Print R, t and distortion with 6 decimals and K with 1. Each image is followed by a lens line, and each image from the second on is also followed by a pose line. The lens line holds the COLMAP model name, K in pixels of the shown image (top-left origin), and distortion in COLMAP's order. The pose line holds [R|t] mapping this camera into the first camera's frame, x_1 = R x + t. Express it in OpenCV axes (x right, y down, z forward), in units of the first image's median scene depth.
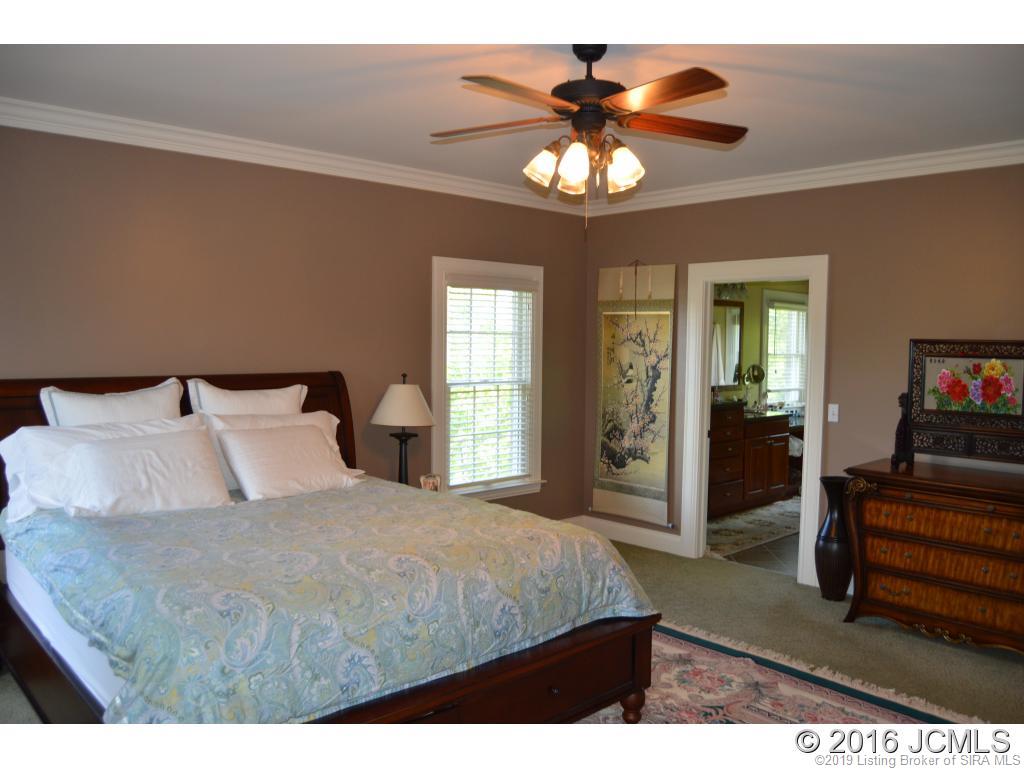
lens RADIAL K [[806.1, 0, 519.9], [0, 806.1, 385.0], [0, 0, 1]] dist [-0.090910, 0.030406]
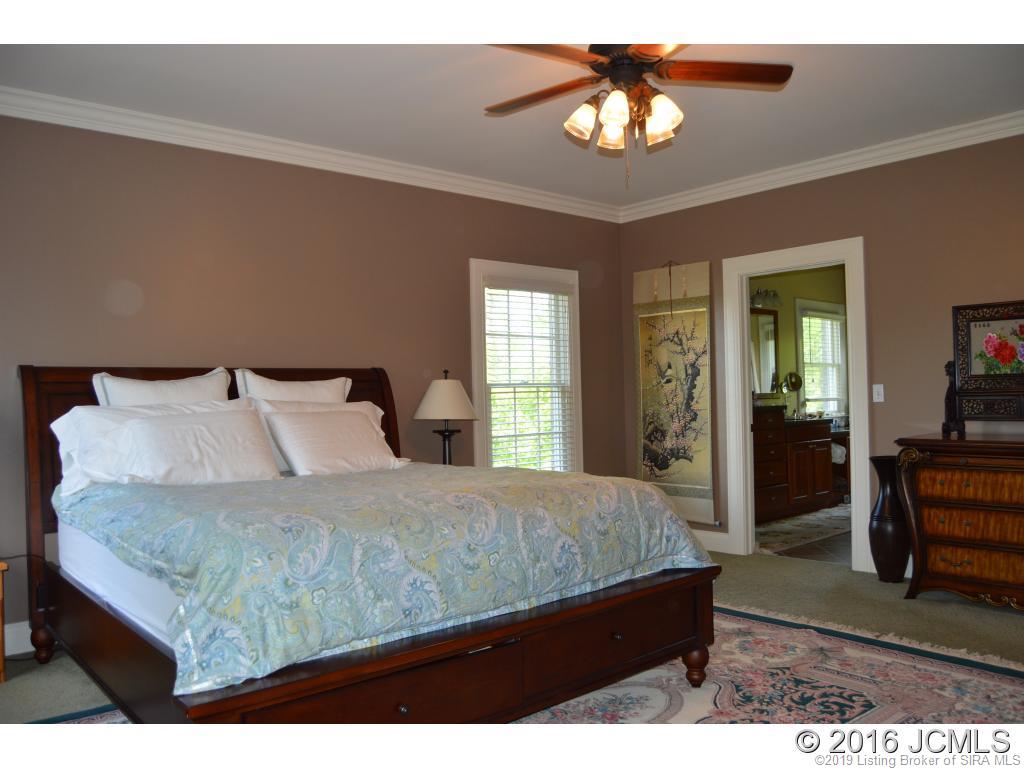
lens RADIAL K [[806.1, 0, 519.0], [0, 806.1, 394.4], [0, 0, 1]] dist [-0.090910, 0.030406]
pose [[0.998815, -0.036016, -0.032718, -0.026951], [0.033513, 0.996689, -0.074074, 0.124462], [0.035278, 0.072890, 0.996716, 0.001927]]
